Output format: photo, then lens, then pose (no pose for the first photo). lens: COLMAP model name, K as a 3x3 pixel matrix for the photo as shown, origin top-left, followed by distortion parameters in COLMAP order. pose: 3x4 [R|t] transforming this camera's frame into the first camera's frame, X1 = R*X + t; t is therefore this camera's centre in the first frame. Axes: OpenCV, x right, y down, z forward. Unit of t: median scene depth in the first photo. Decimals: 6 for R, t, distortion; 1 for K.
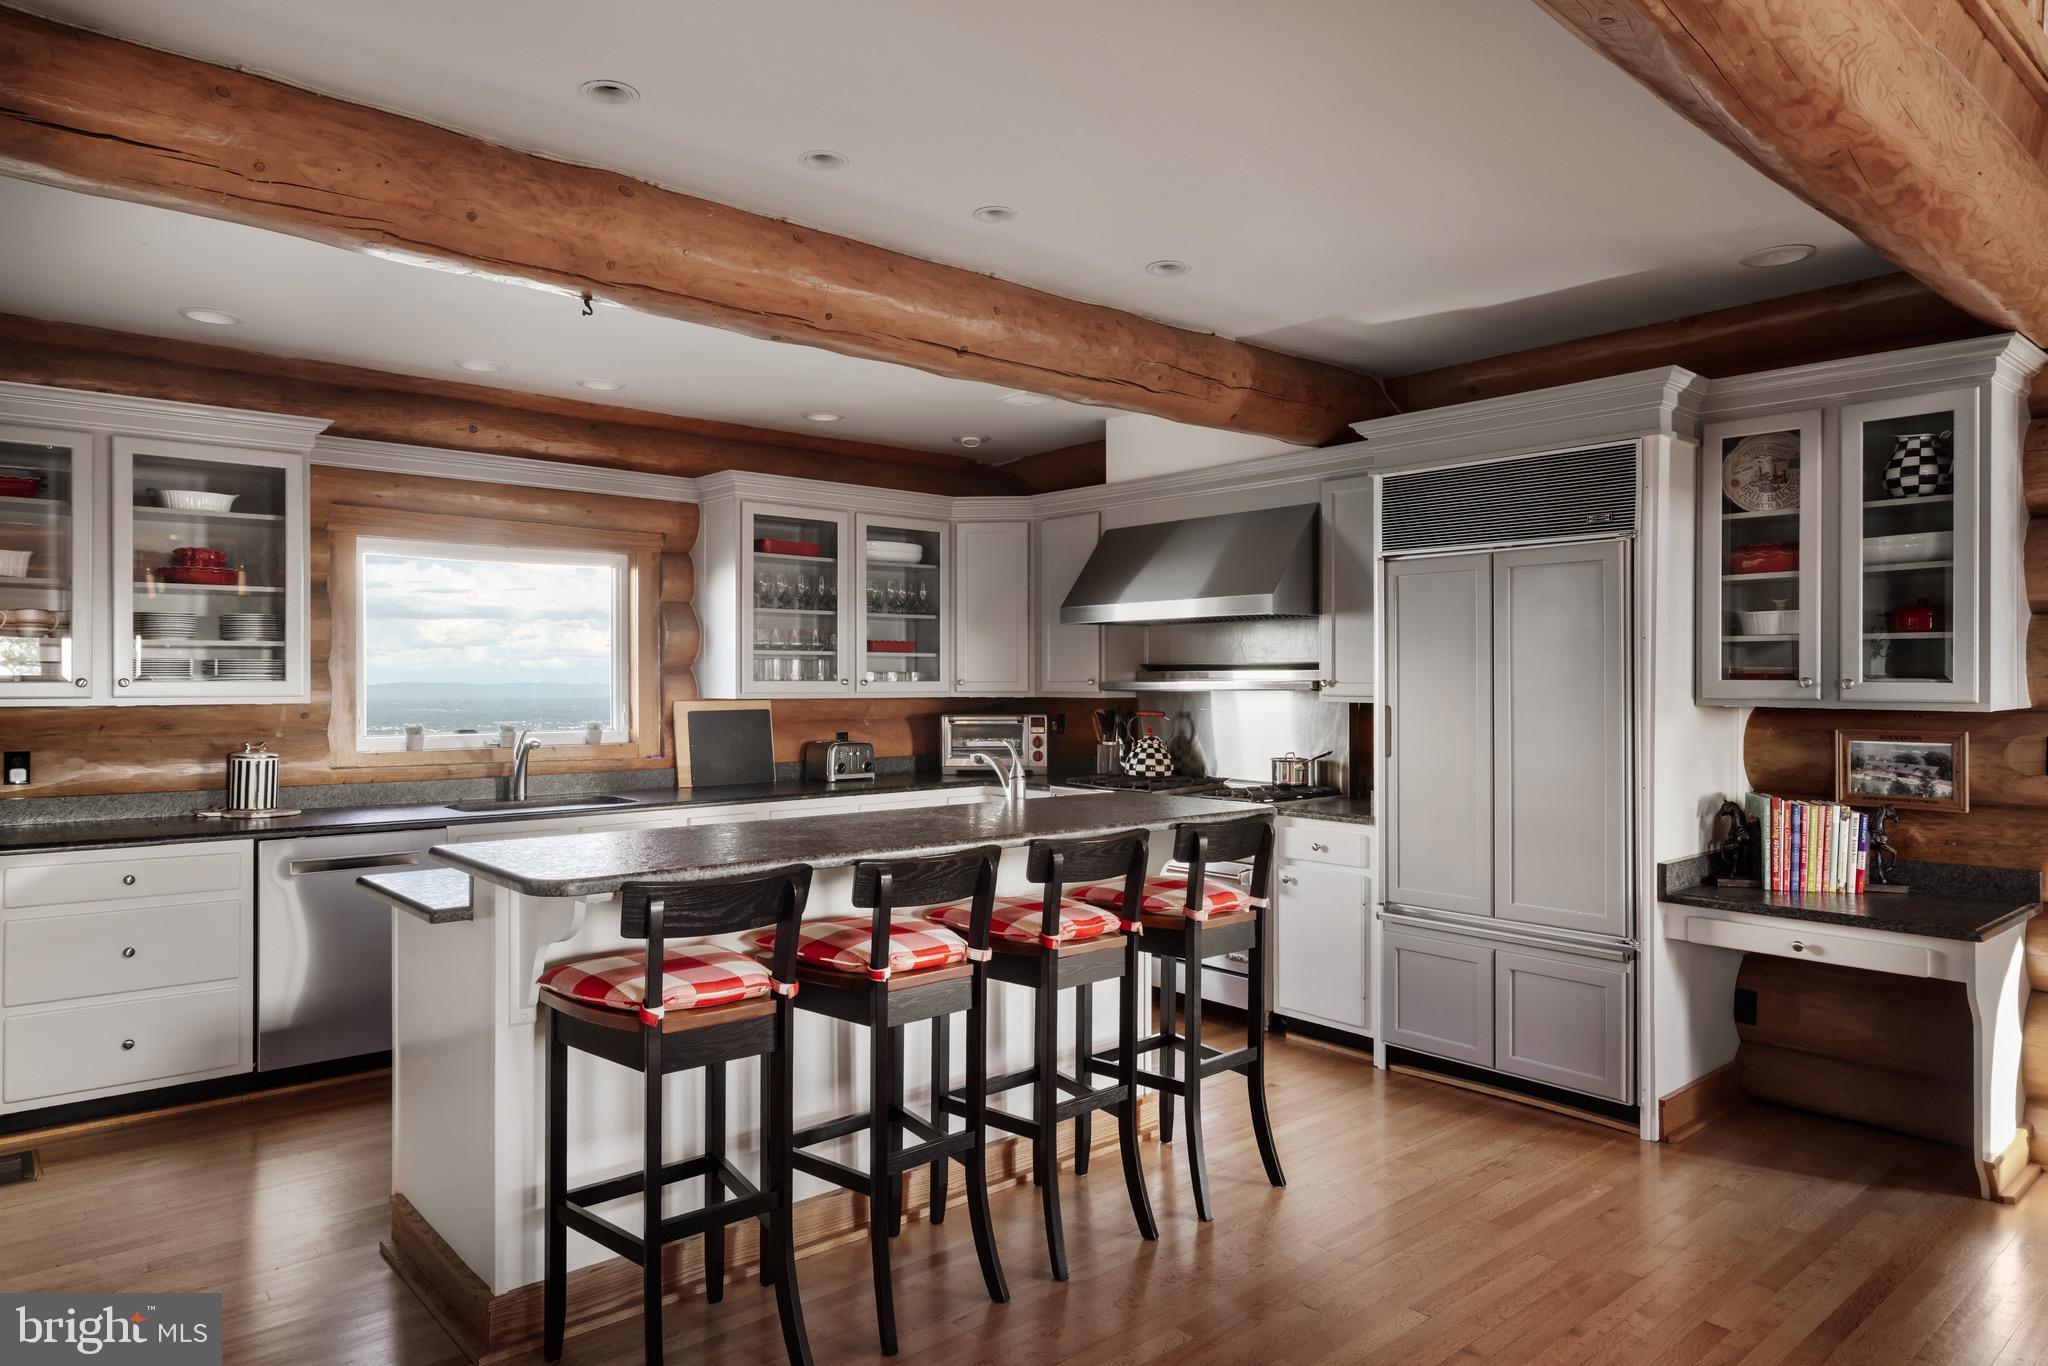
lens RADIAL K [[1267.2, 0, 1021.4], [0, 1267.2, 680.0], [0, 0, 1]] dist [-0.005201, -0.000245]
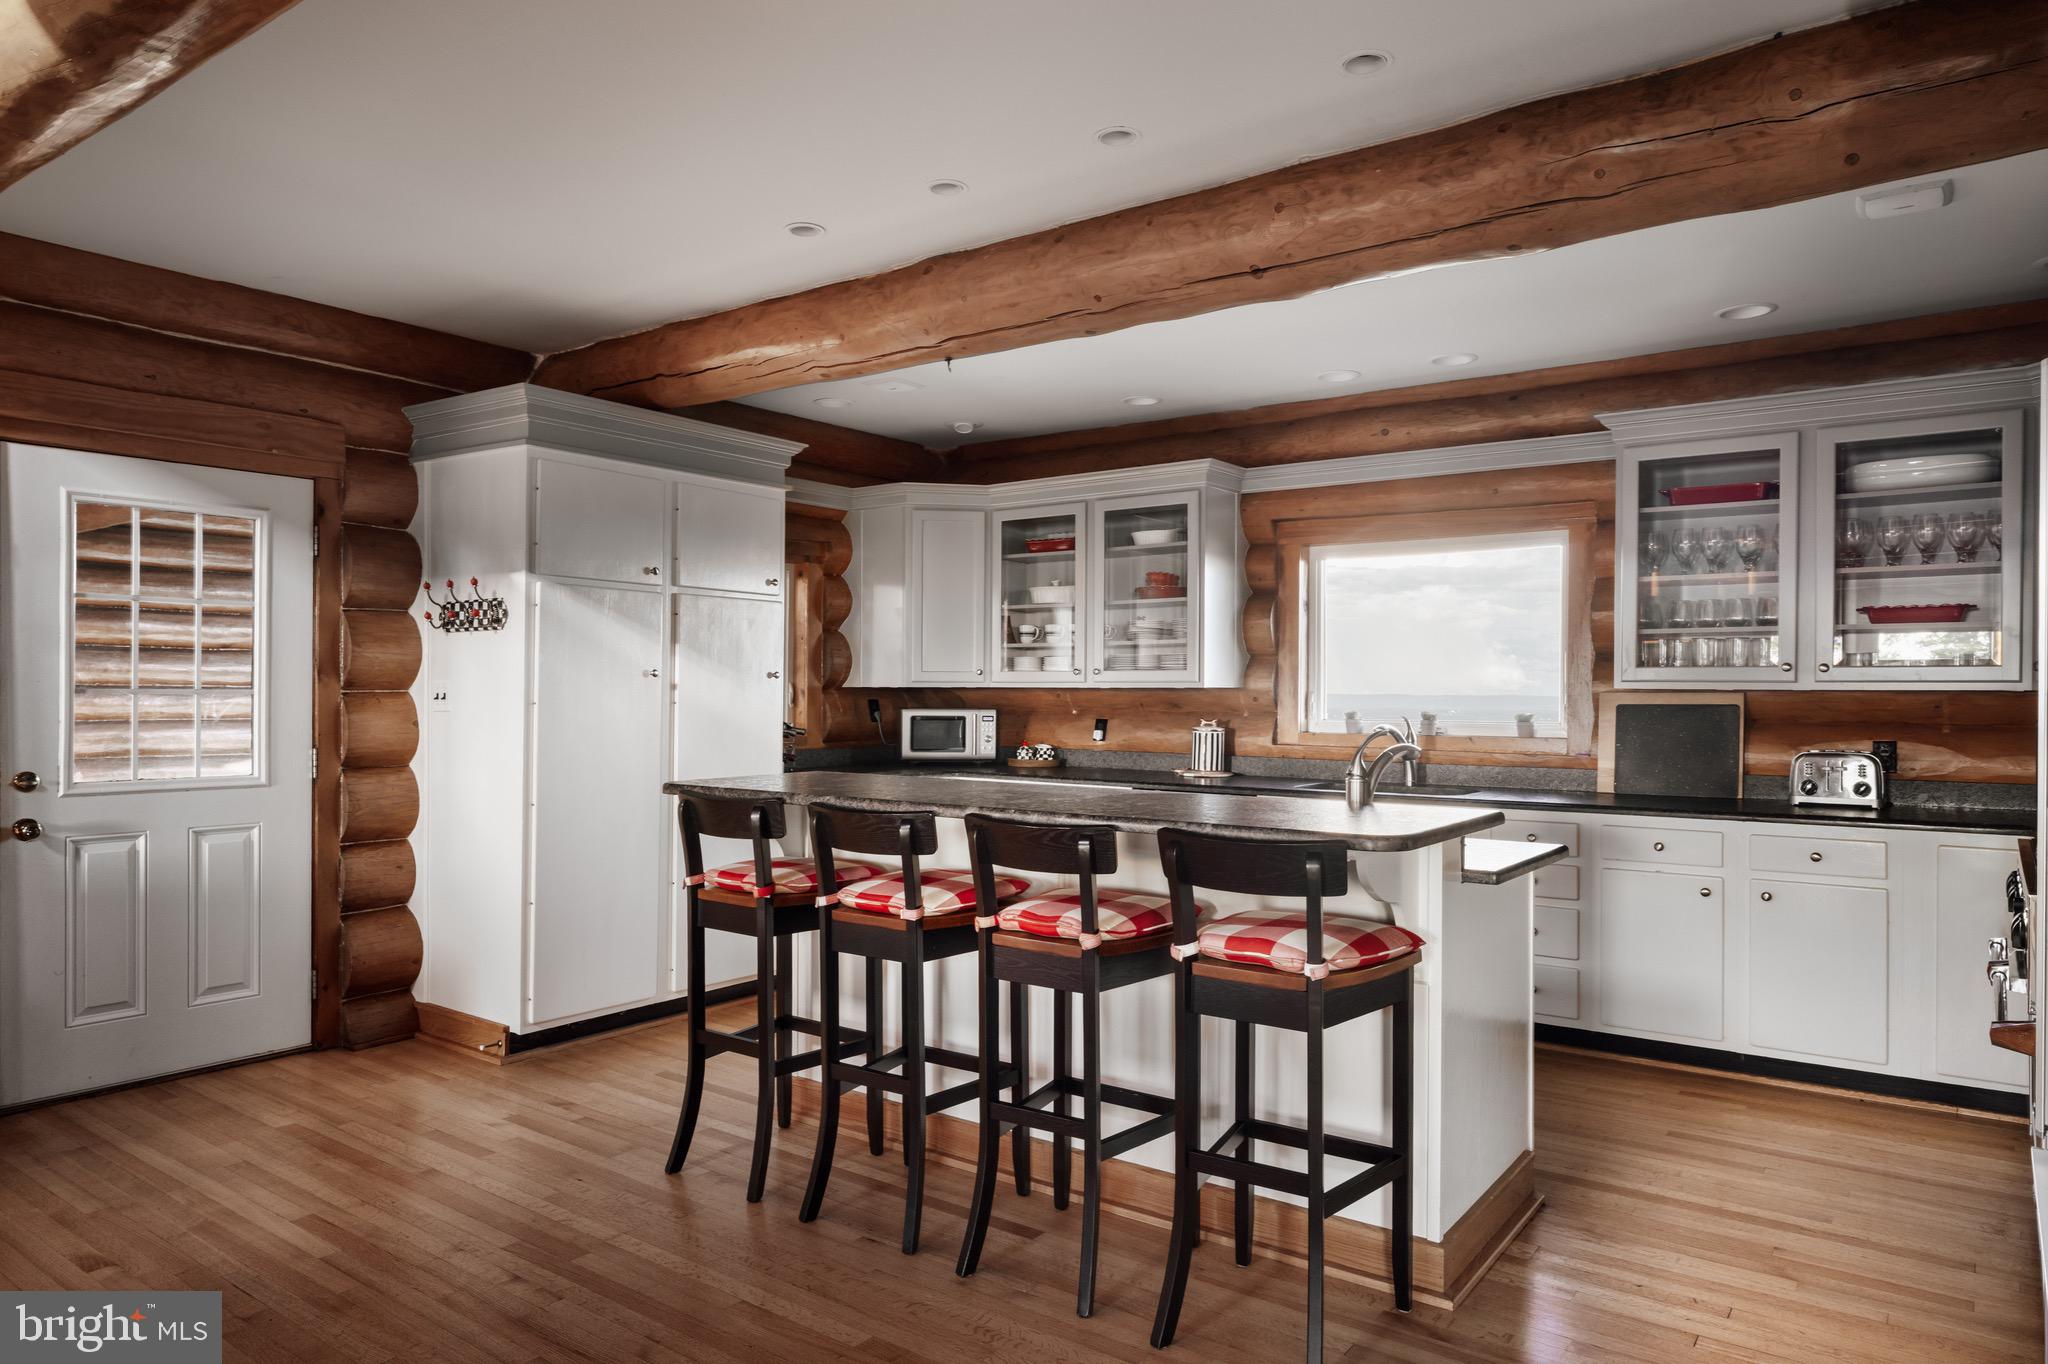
lens RADIAL K [[1292.2, 0, 1019.8], [0, 1292.2, 688.3], [0, 0, 1]] dist [0.008188, 0.000428]
pose [[0.211190, -0.000772, -0.977445, 0.675751], [-0.002914, 0.999995, -0.001419, 0.022240], [0.977441, 0.003148, 0.211186, 0.571768]]
